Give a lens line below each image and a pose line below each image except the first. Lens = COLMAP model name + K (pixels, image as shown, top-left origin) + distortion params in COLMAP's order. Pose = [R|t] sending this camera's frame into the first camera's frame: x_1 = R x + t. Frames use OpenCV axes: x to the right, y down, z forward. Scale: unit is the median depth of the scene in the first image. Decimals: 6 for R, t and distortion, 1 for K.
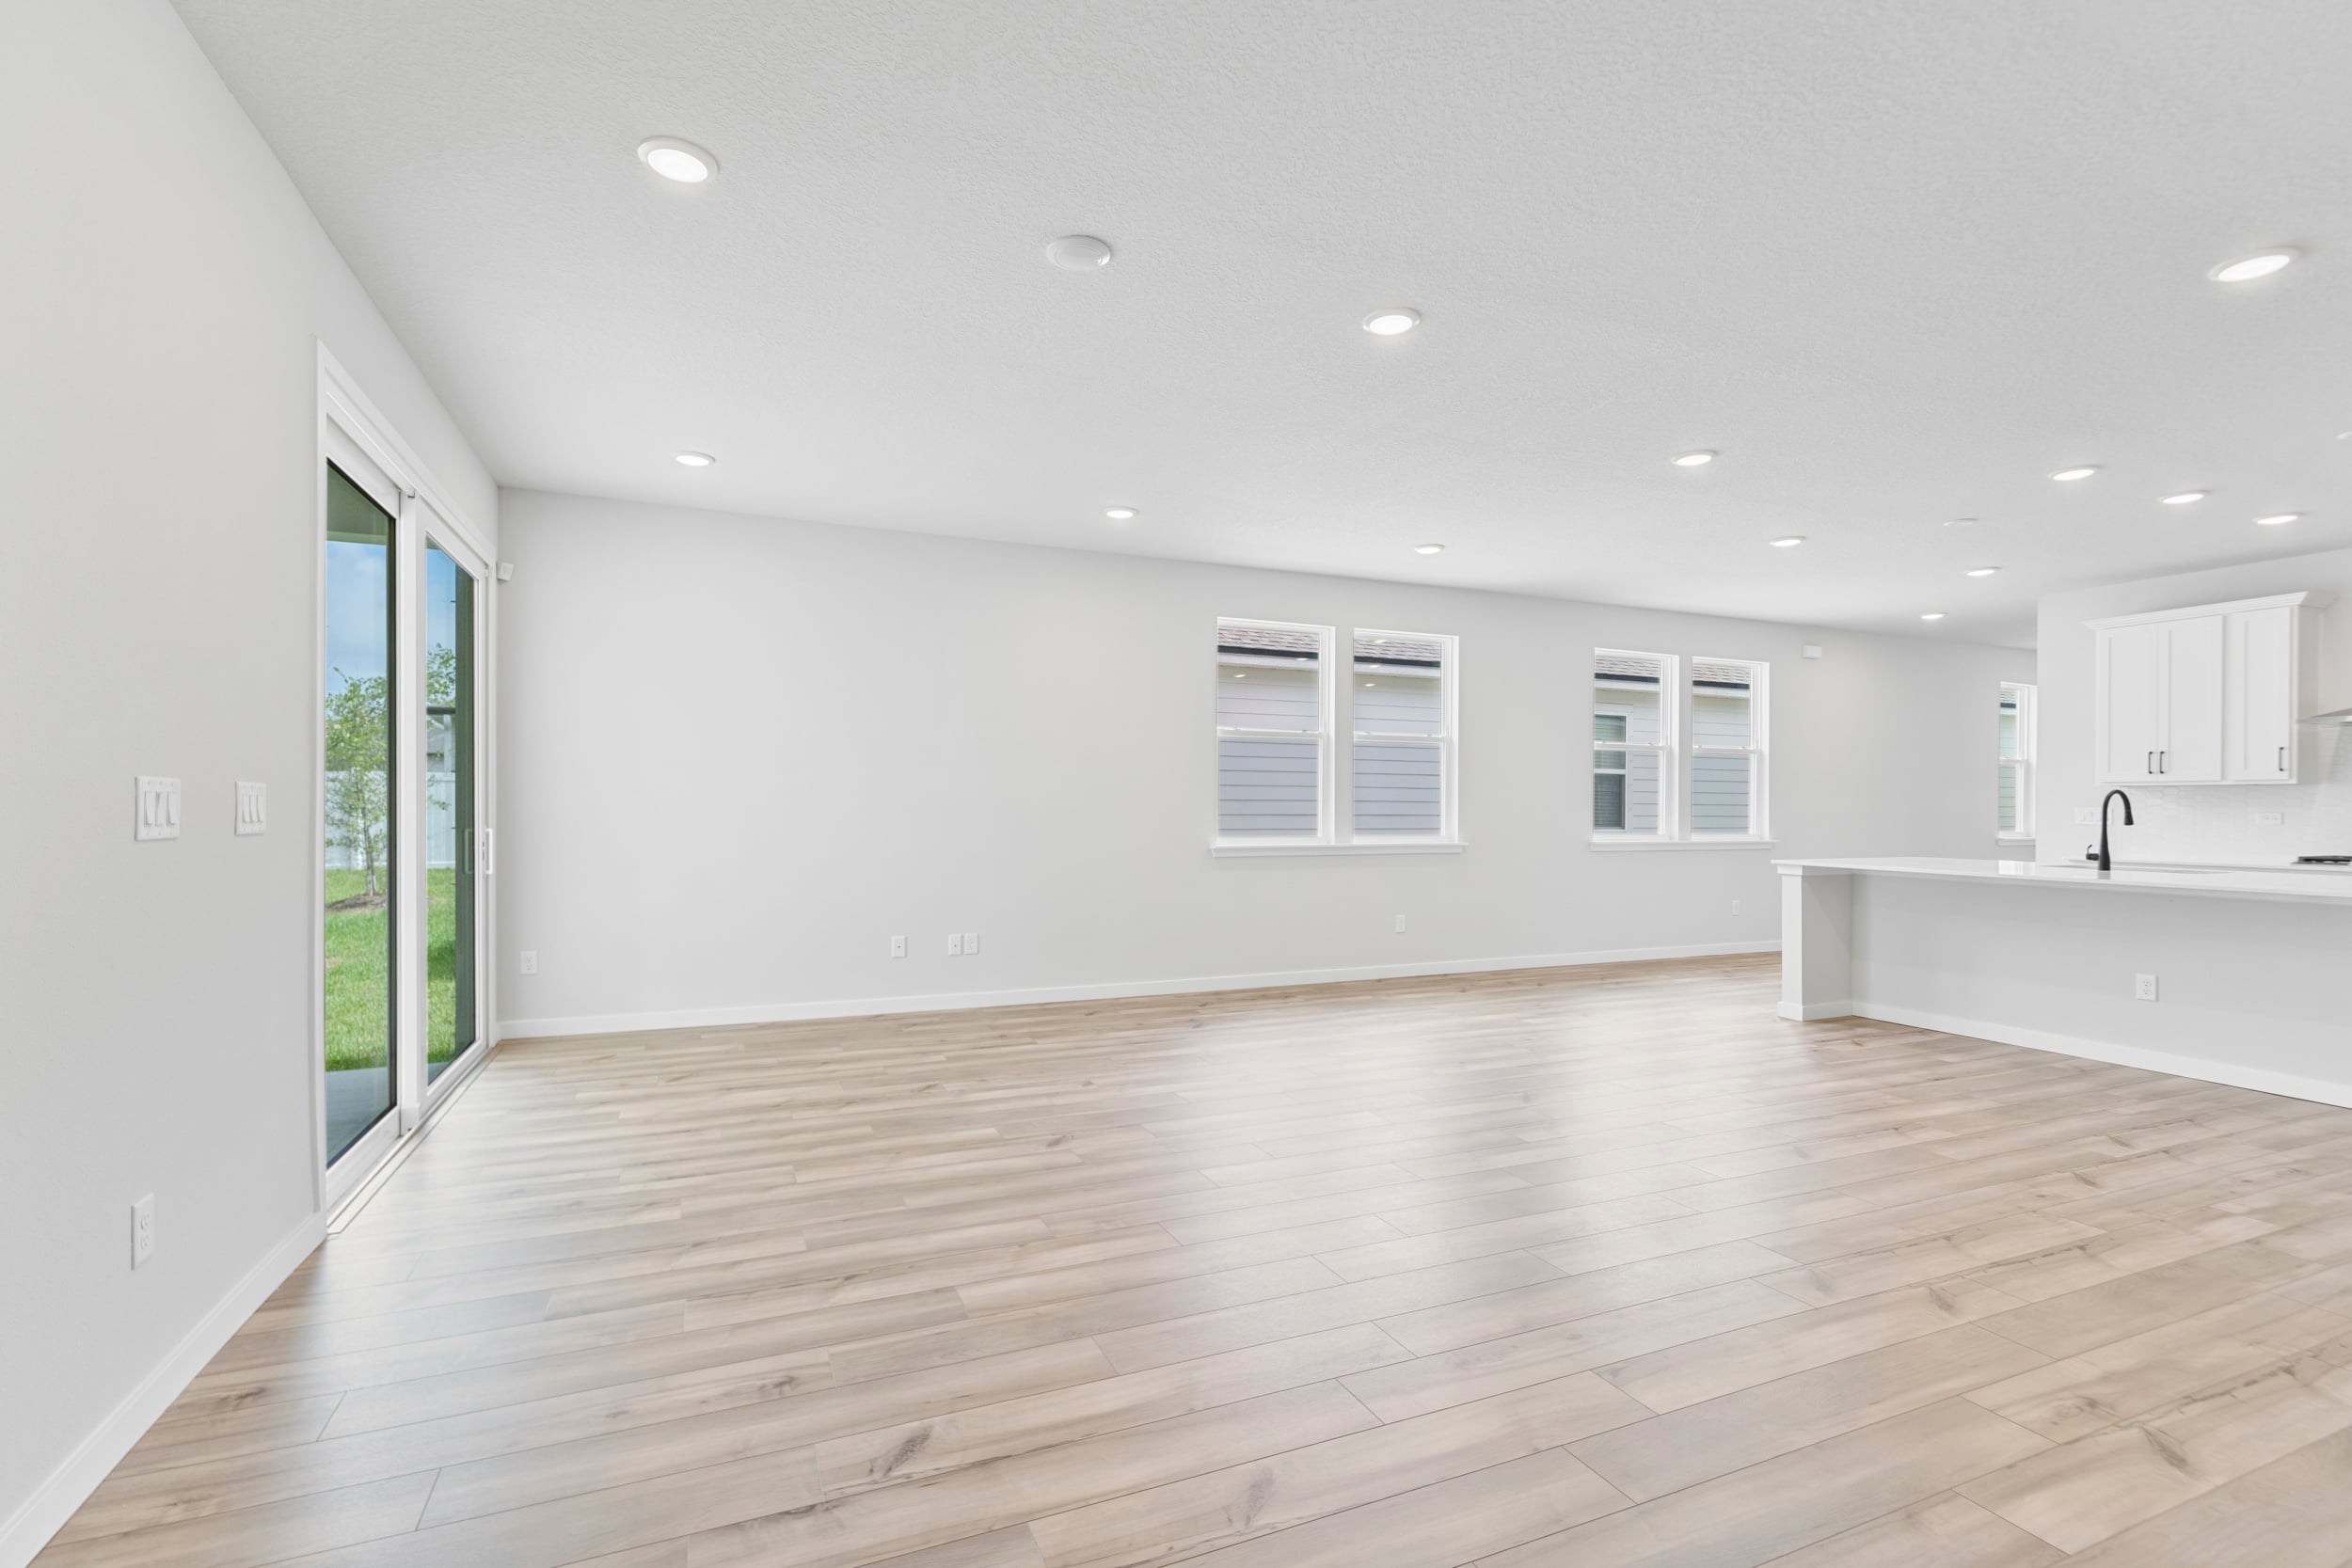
lens RADIAL K [[1050.0, 0, 1166.9], [0, 1050.0, 791.1], [0, 0, 1]] dist [-0.001130, 0.000291]
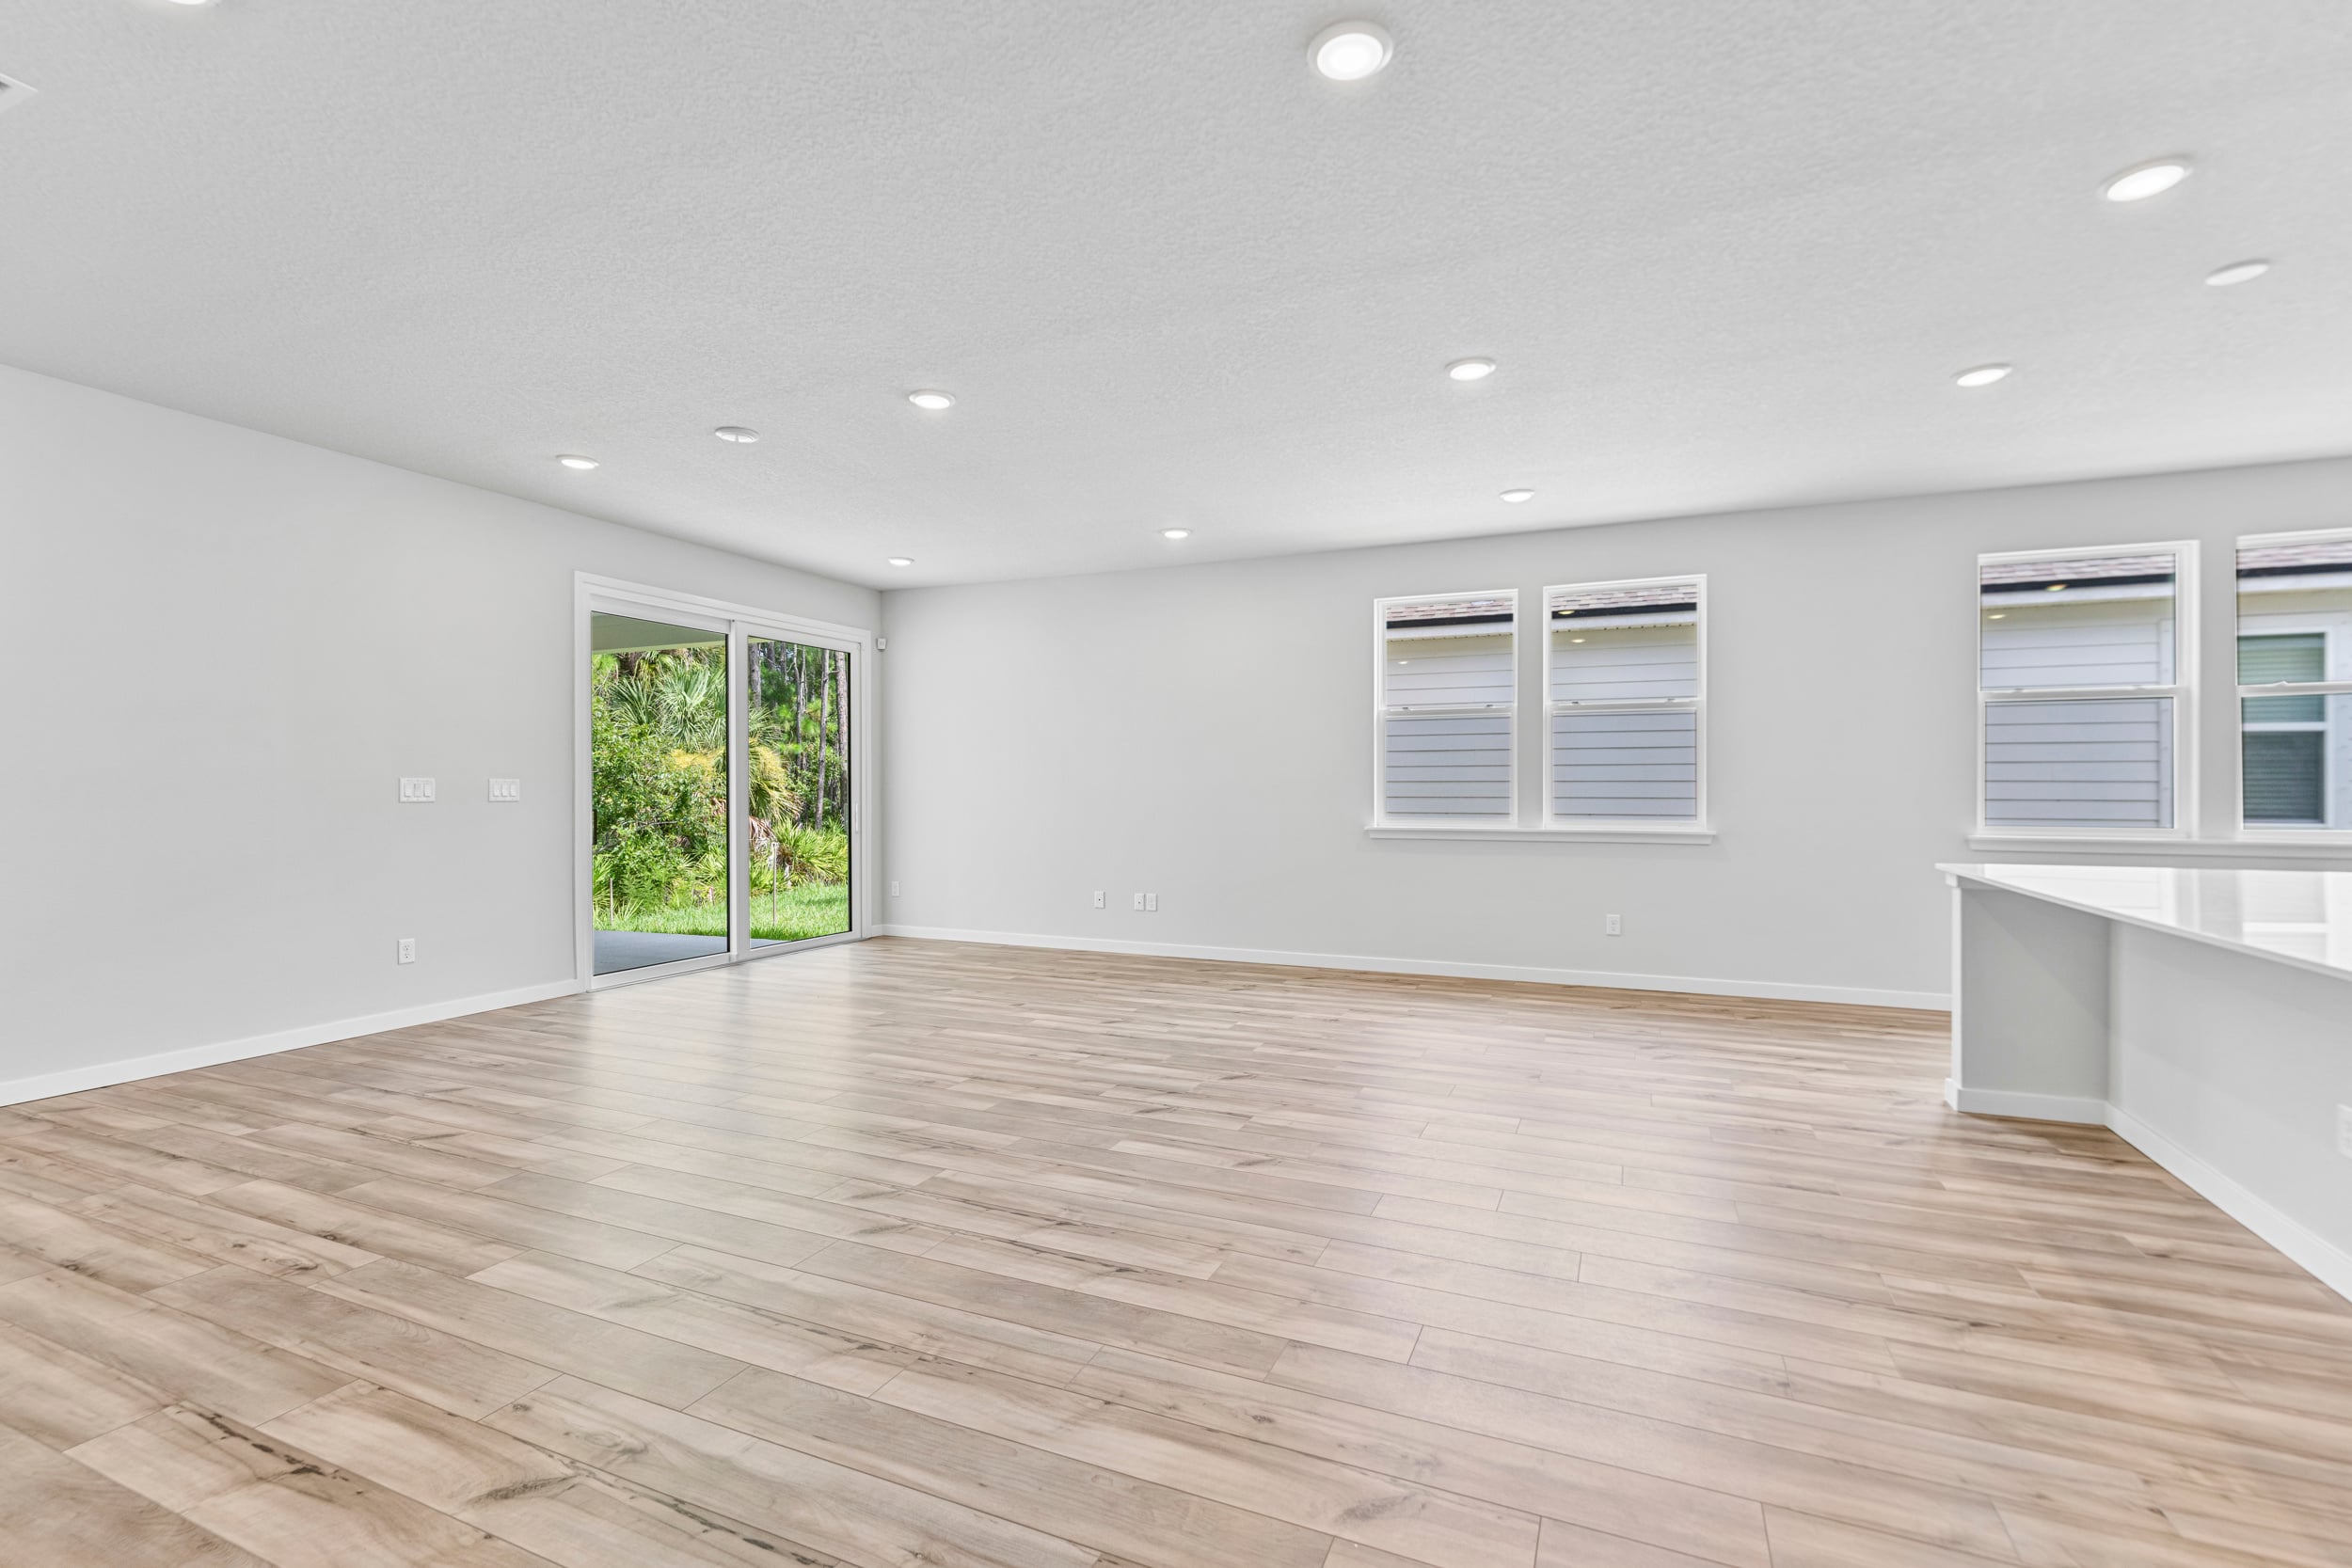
lens RADIAL K [[1050.0, 0, 1166.9], [0, 1050.0, 791.1], [0, 0, 1]] dist [-0.001130, 0.000291]
pose [[0.685588, -0.003930, -0.727980, 1.296118], [0.013526, 0.999882, 0.007340, 0.017142], [0.727864, -0.014879, 0.685560, 0.349842]]
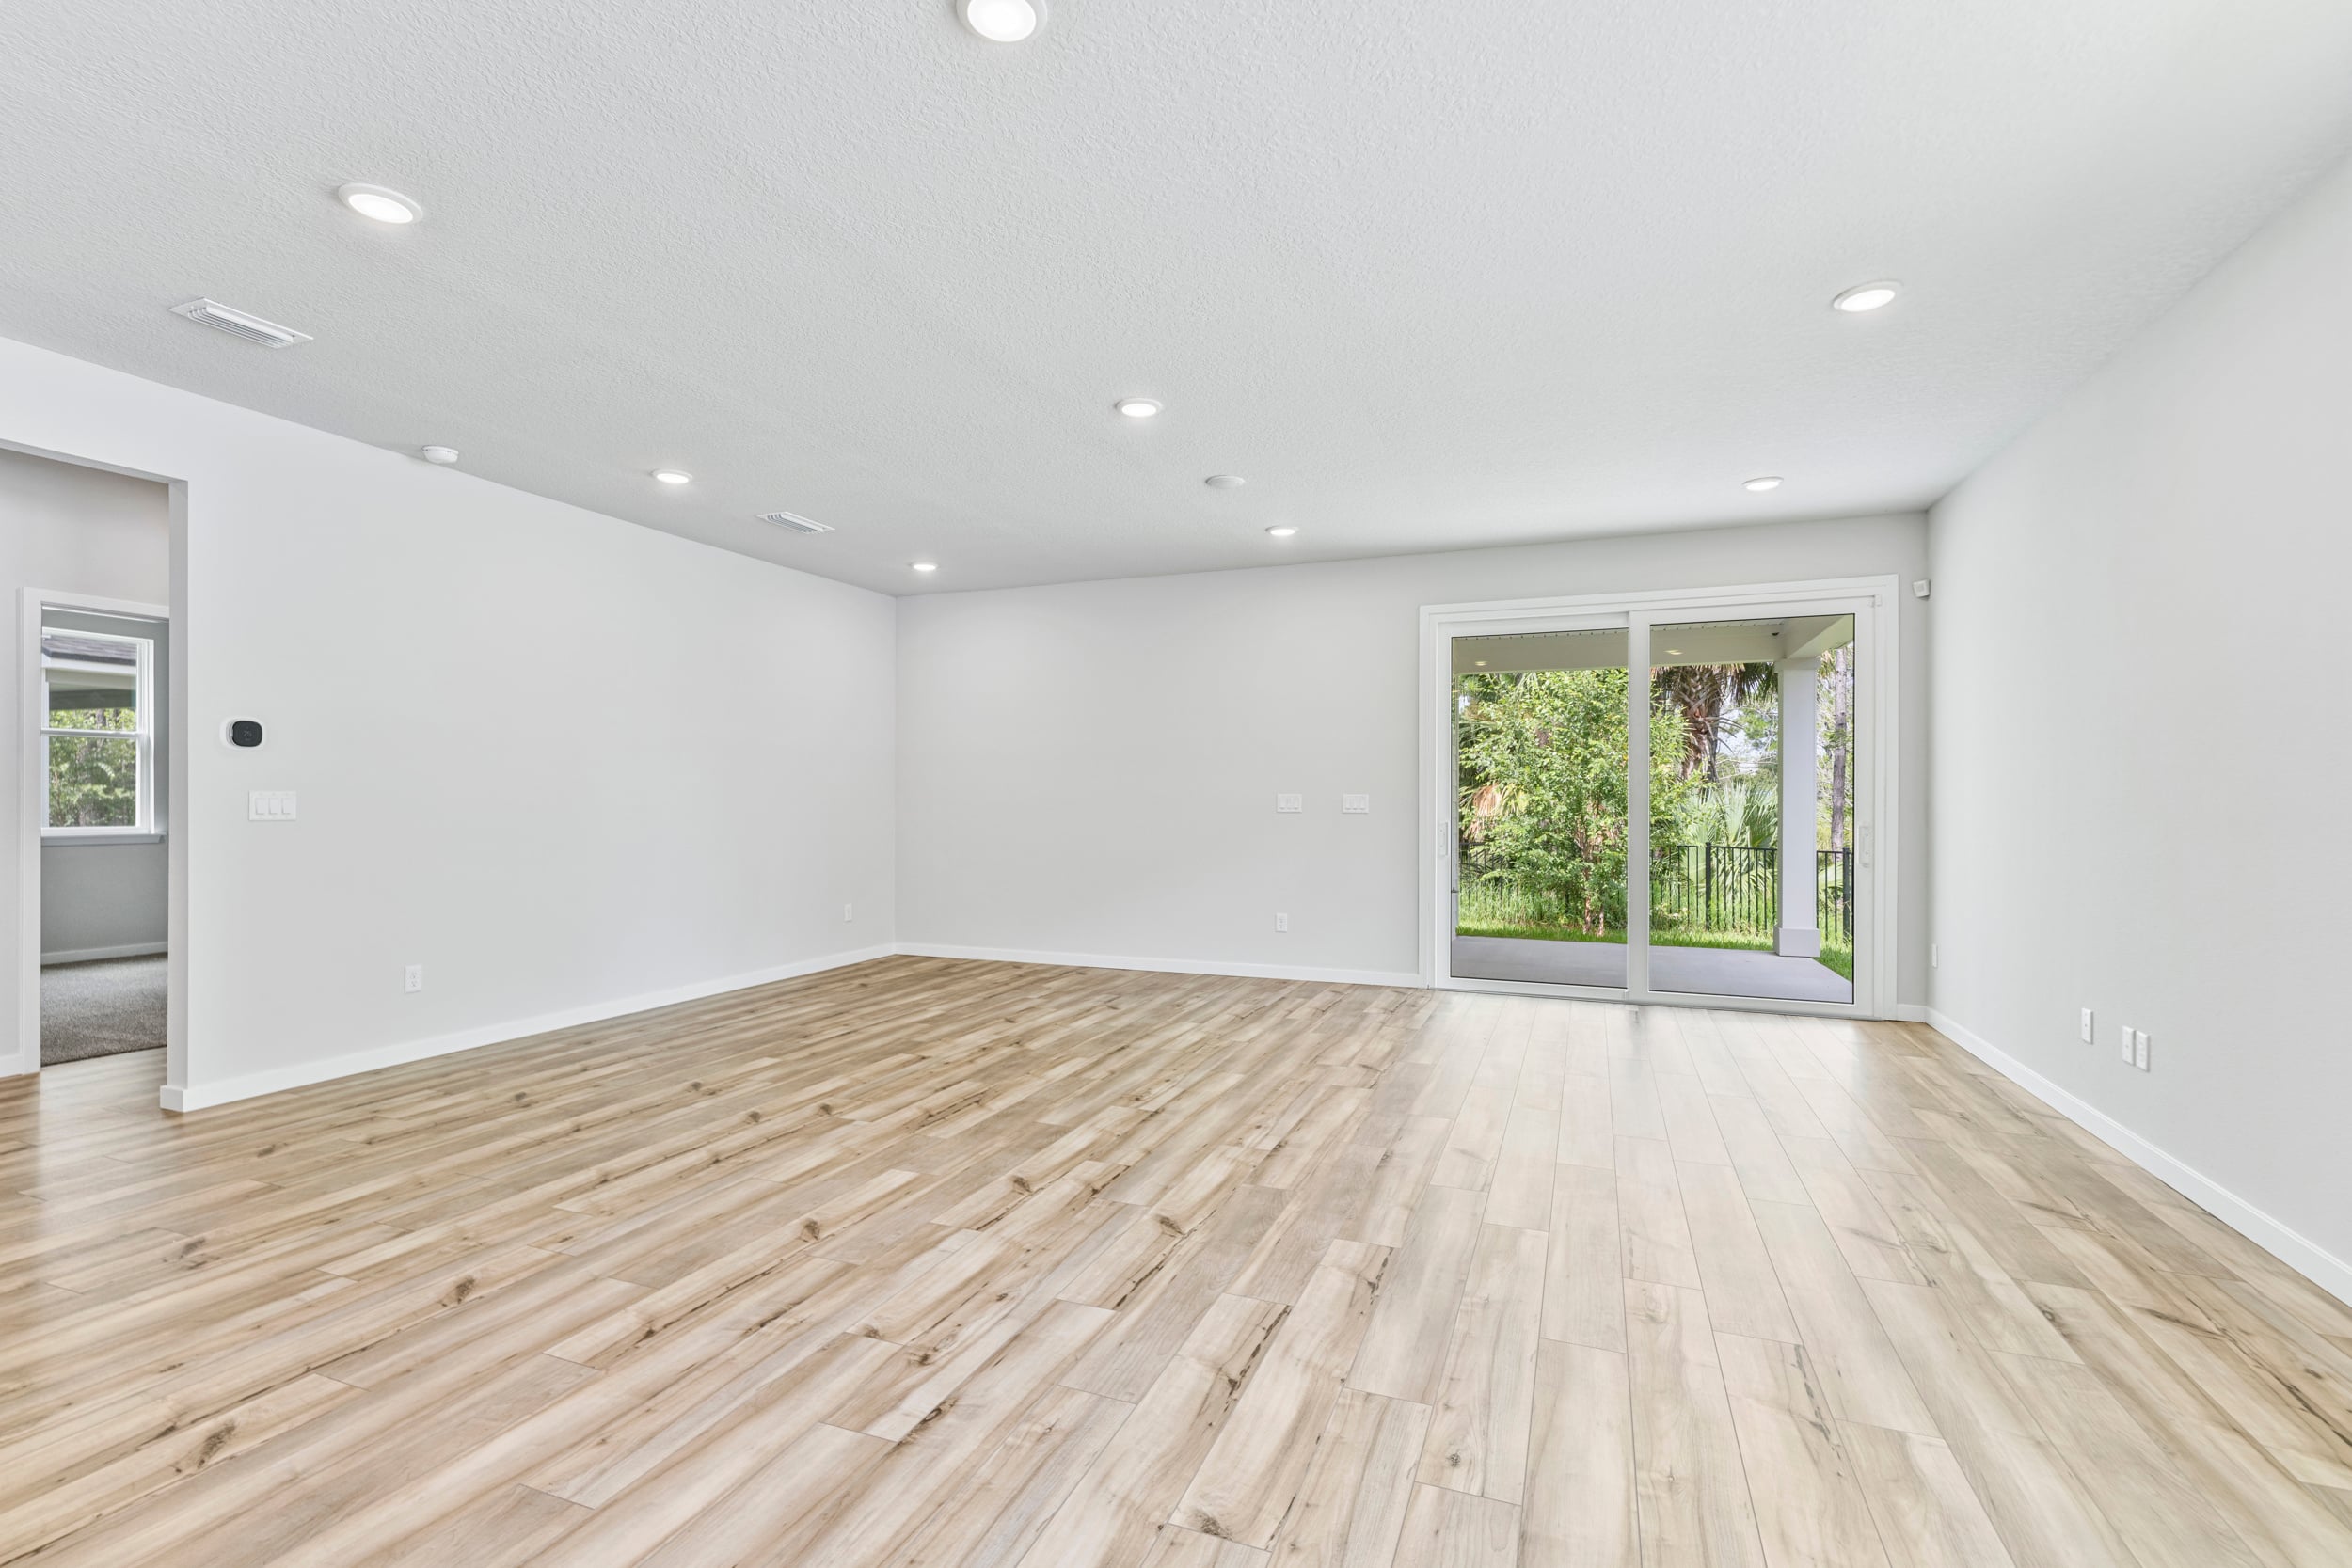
lens RADIAL K [[1045.8, 0, 1181.7], [0, 1045.8, 836.2], [0, 0, 1]] dist [0.000841, 0.000225]
pose [[-0.693375, 0.016635, -0.720385, 1.043825], [0.004333, 0.999812, 0.018917, 0.034236], [0.720564, 0.009995, -0.693317, 1.870638]]
